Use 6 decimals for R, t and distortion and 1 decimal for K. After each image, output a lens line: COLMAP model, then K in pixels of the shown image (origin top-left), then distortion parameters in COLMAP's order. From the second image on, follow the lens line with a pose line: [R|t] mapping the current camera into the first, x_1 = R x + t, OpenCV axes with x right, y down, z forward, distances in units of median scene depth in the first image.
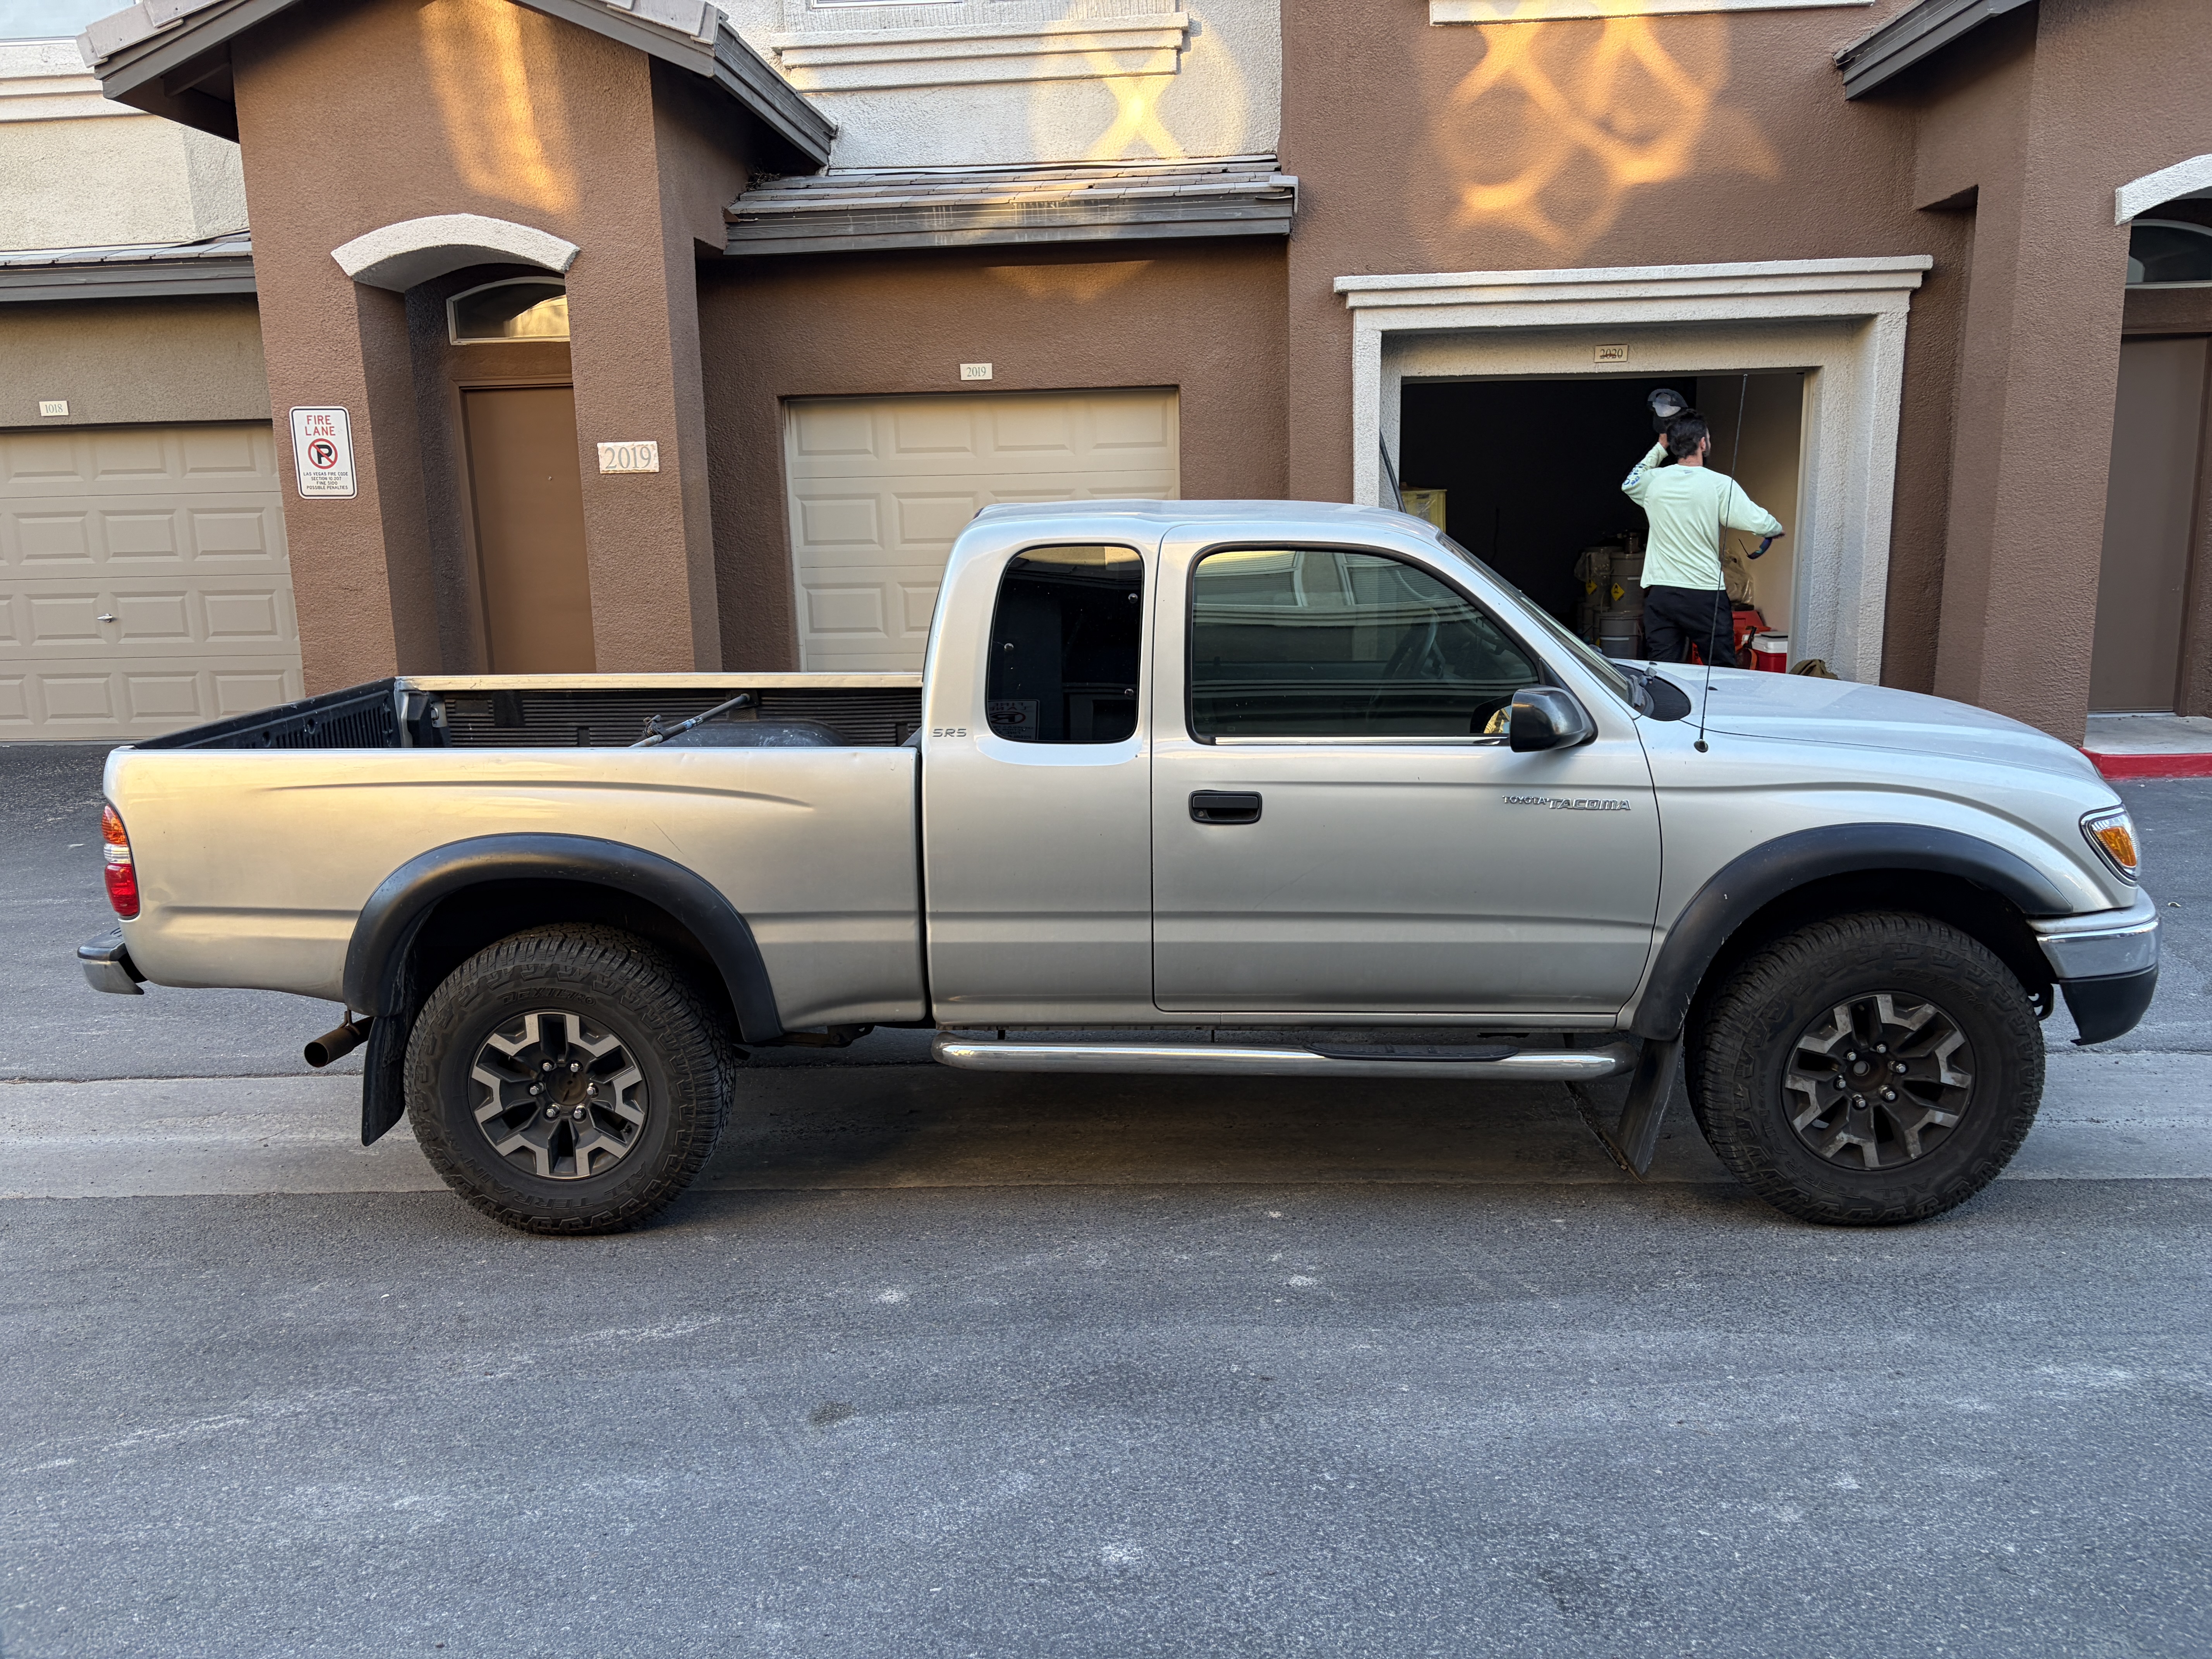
lens RADIAL K [[1675.6, 0, 1095.6], [0, 1675.6, 827.5], [0, 0, 1]] dist [0.040176, -0.038284]
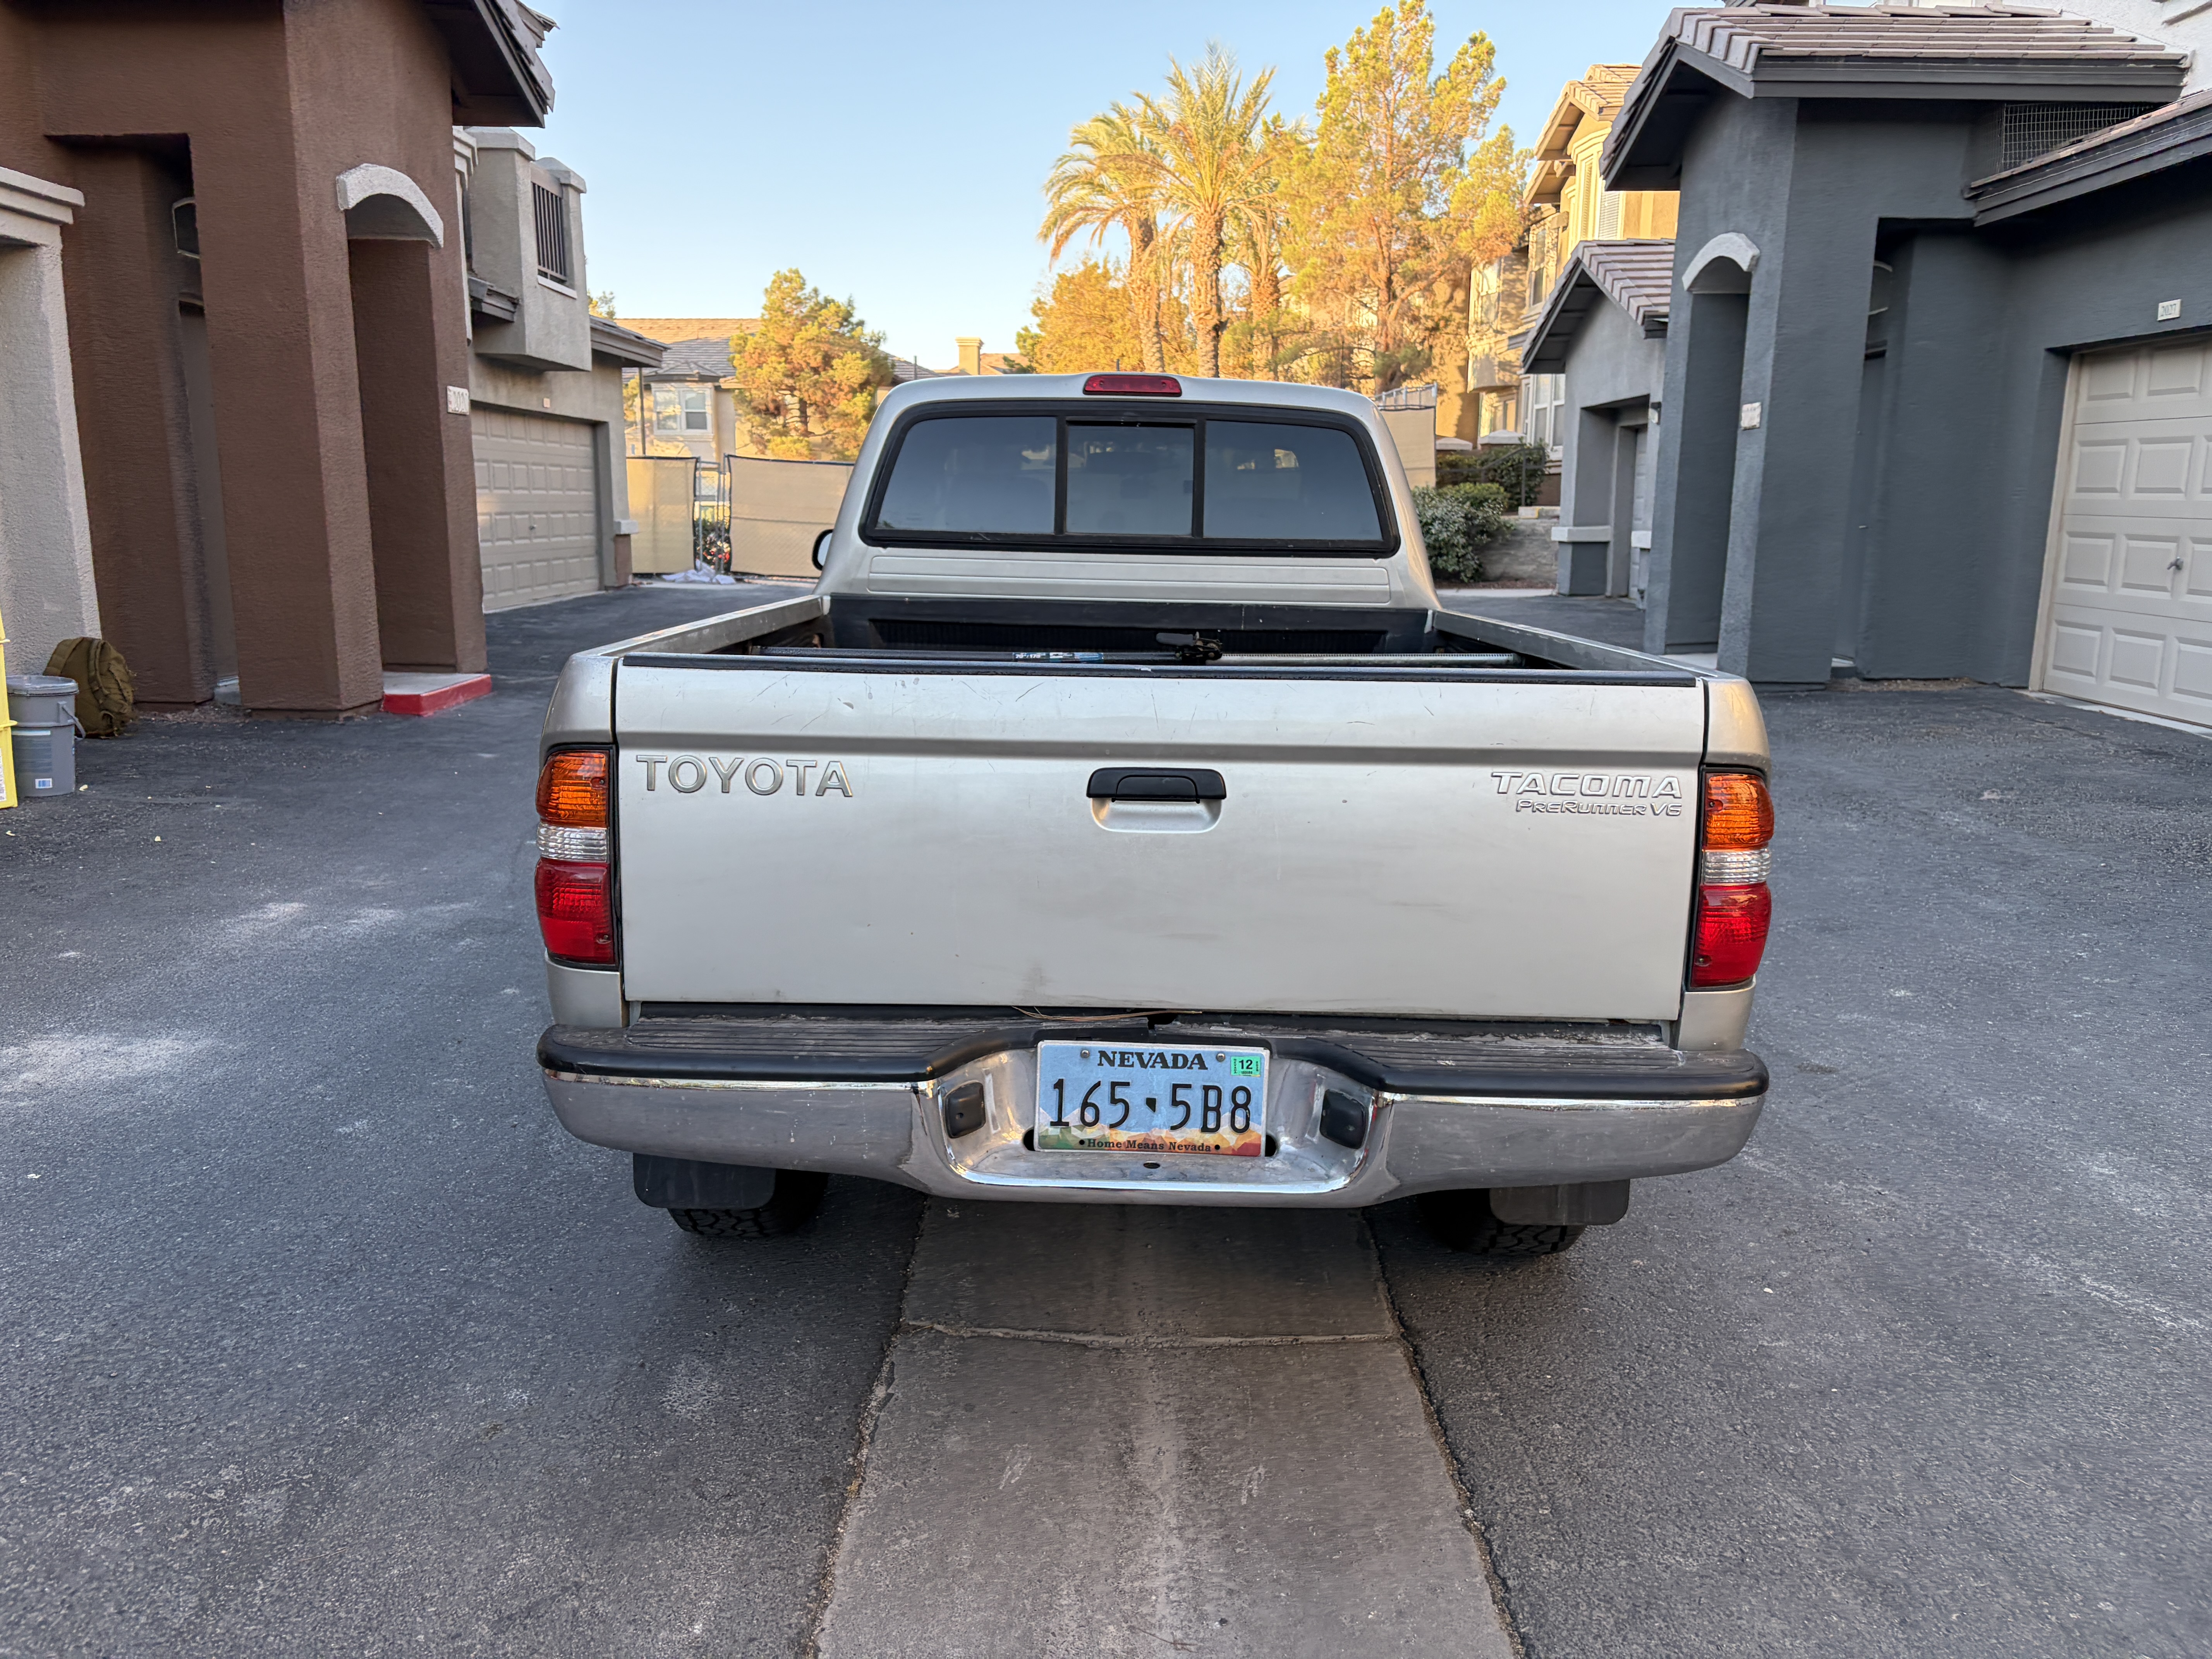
lens RADIAL K [[1675.6, 0, 1088.6], [0, 1675.6, 833.7], [0, 0, 1]] dist [0.040176, -0.038284]
pose [[-0.046875, -0.166902, 0.984859, -0.523274], [0.188097, 0.966830, 0.172799, -0.061038], [-0.981031, 0.193349, -0.013926, 0.578135]]
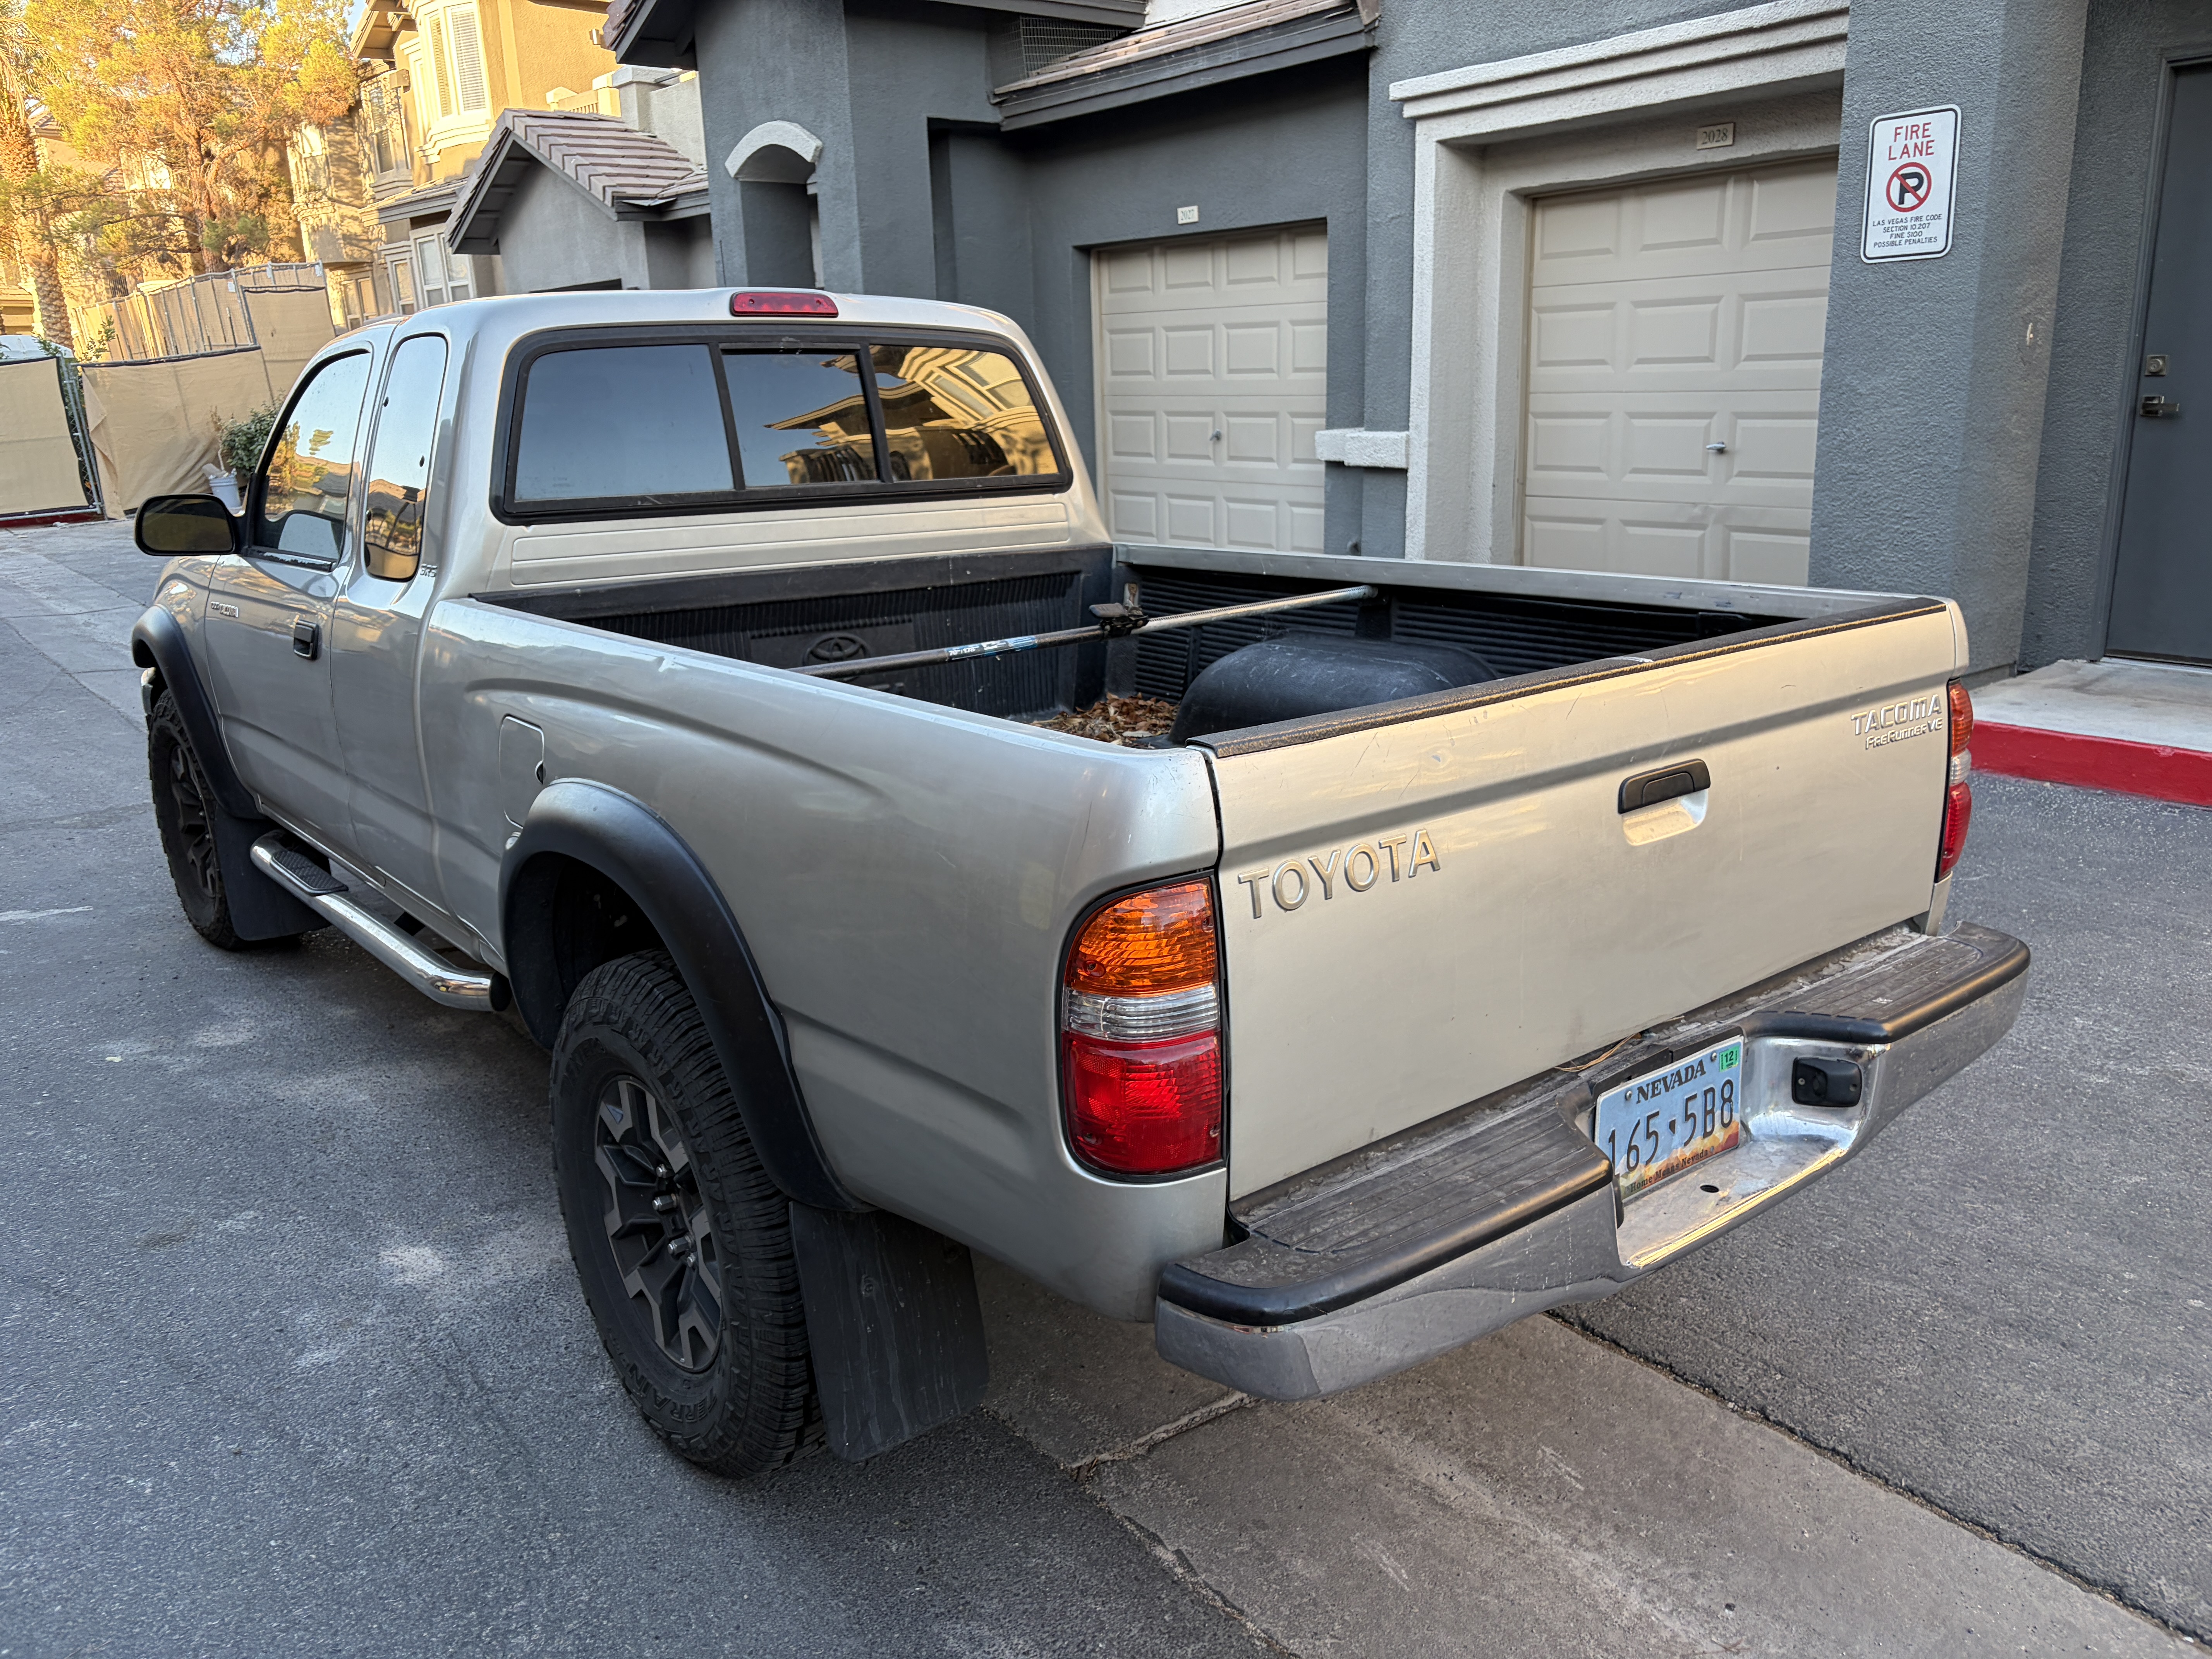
lens RADIAL K [[1675.6, 0, 1114.5], [0, 1675.6, 829.5], [0, 0, 1]] dist [0.040176, -0.038284]
pose [[-0.663090, -0.153282, 0.732677, -0.394214], [0.191050, 0.911735, 0.363647, -0.115569], [-0.723748, 0.381109, -0.575278, 0.752312]]
